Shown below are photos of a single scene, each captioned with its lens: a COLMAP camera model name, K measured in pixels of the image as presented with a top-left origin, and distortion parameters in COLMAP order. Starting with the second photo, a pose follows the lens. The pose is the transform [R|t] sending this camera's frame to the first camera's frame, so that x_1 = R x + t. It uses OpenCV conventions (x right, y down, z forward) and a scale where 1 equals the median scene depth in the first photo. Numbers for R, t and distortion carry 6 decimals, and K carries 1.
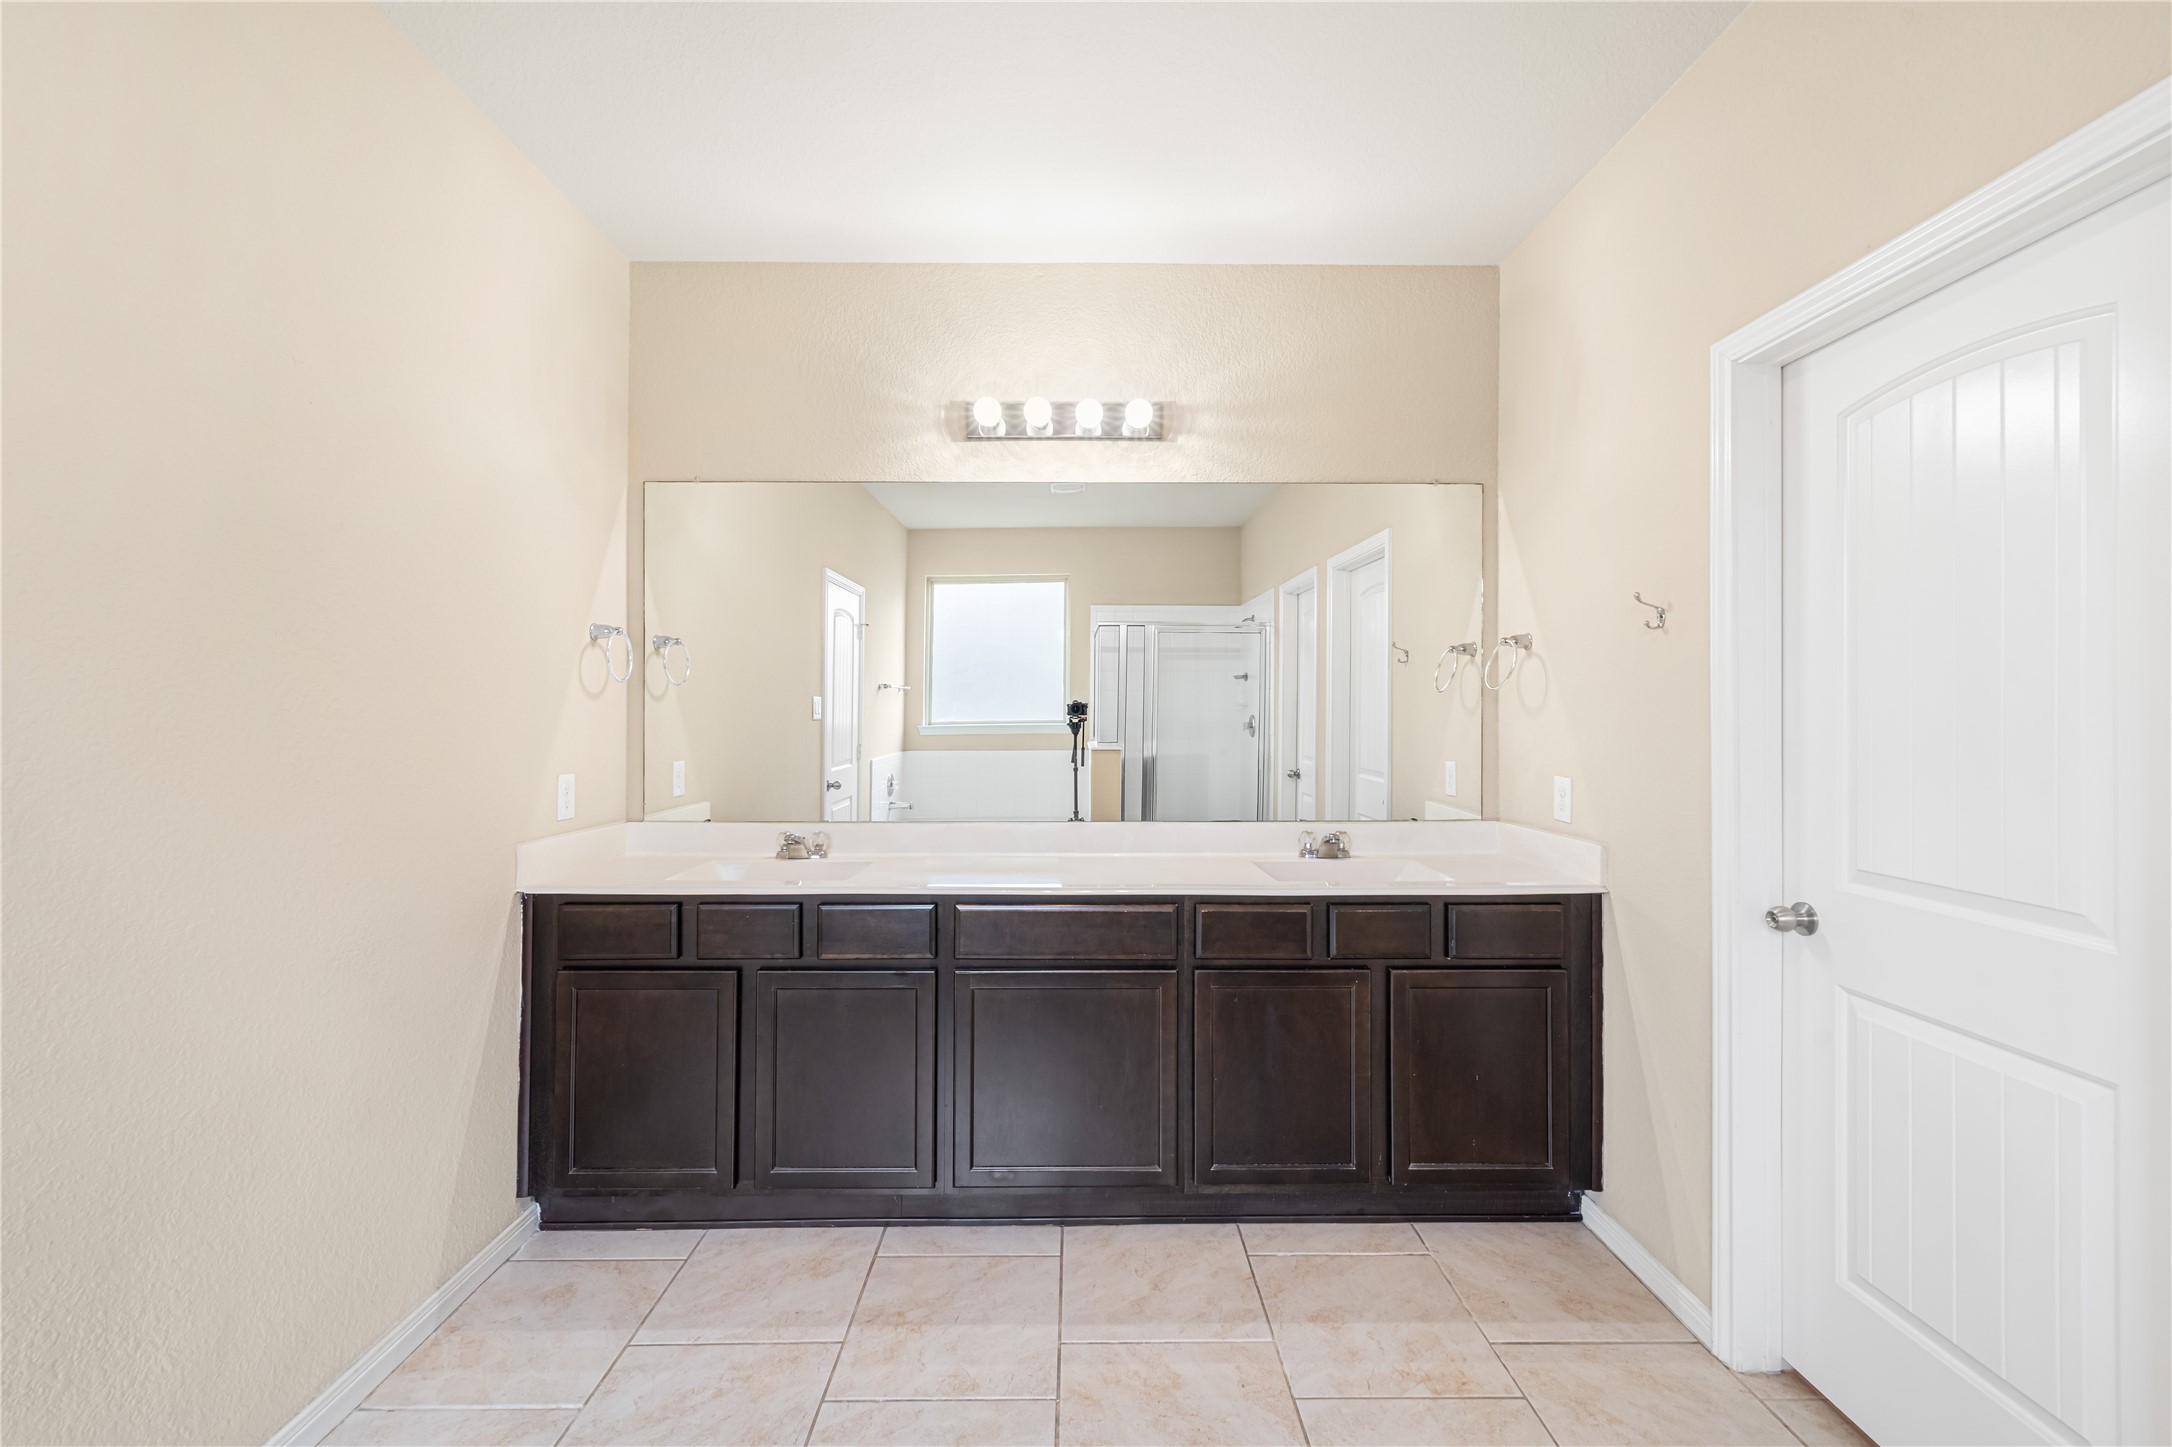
lens RADIAL K [[884.2, 0, 1083.6], [0, 884.2, 717.7], [0, 0, 1]] dist [-0.001871, 0.000428]
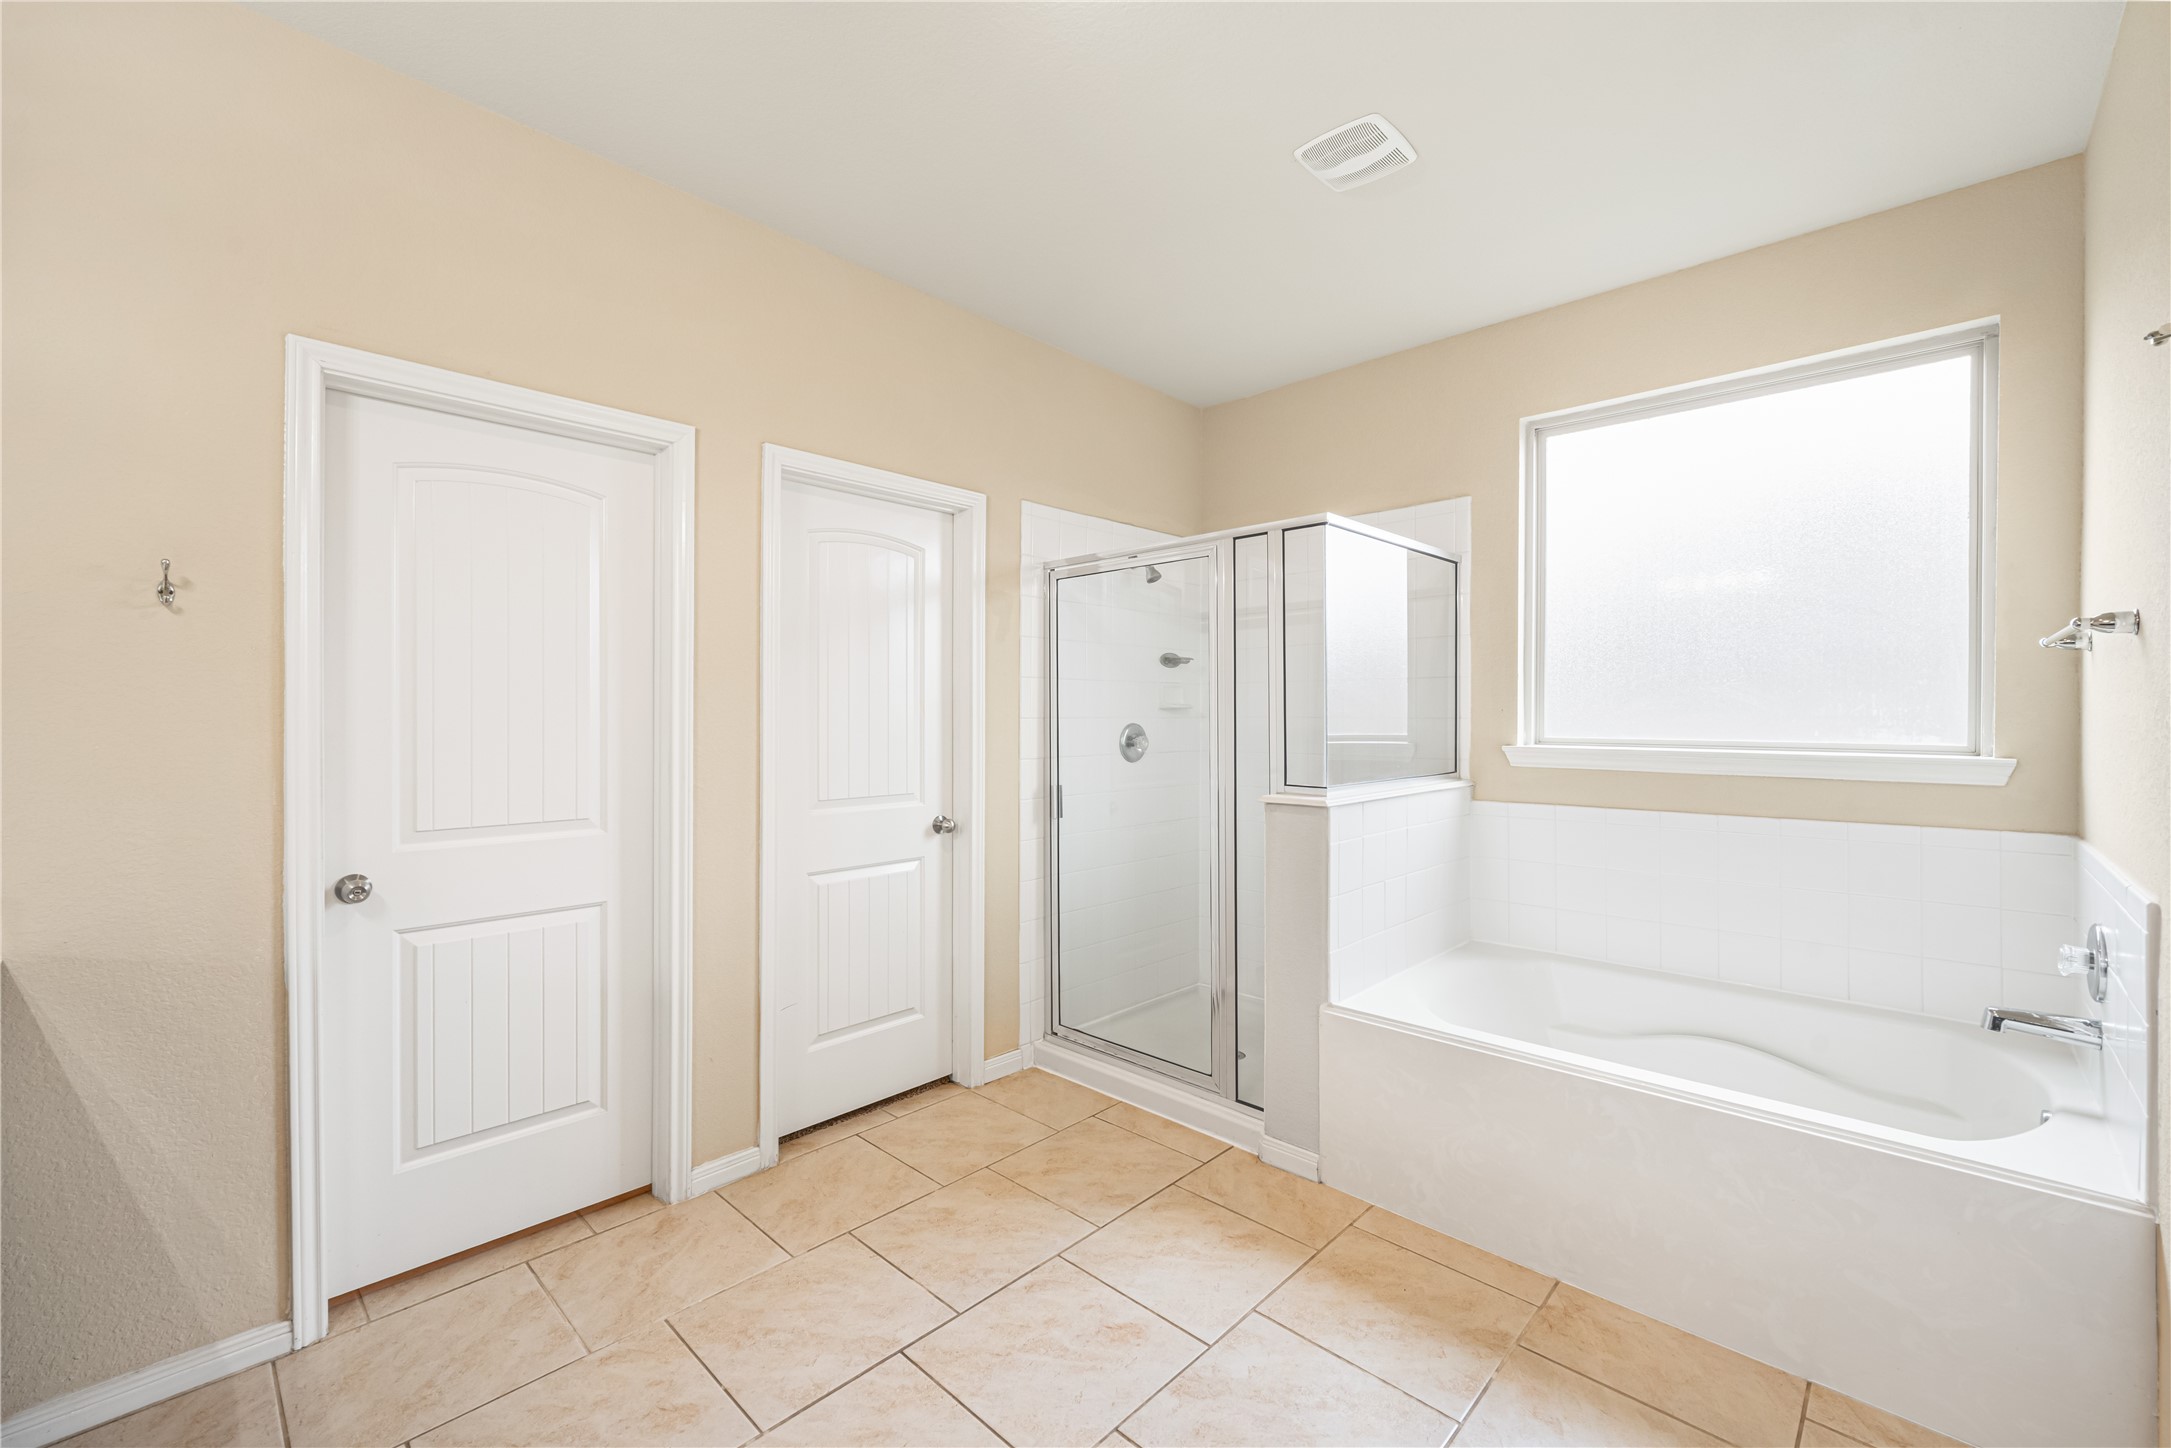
lens RADIAL K [[883.8, 0, 1085.2], [0, 883.8, 717.7], [0, 0, 1]] dist [-0.001871, 0.000428]
pose [[-0.716716, -0.000788, 0.697365, -0.665232], [0.003533, 0.999982, 0.004761, 0.005629], [-0.697356, 0.005876, -0.716701, 1.173078]]
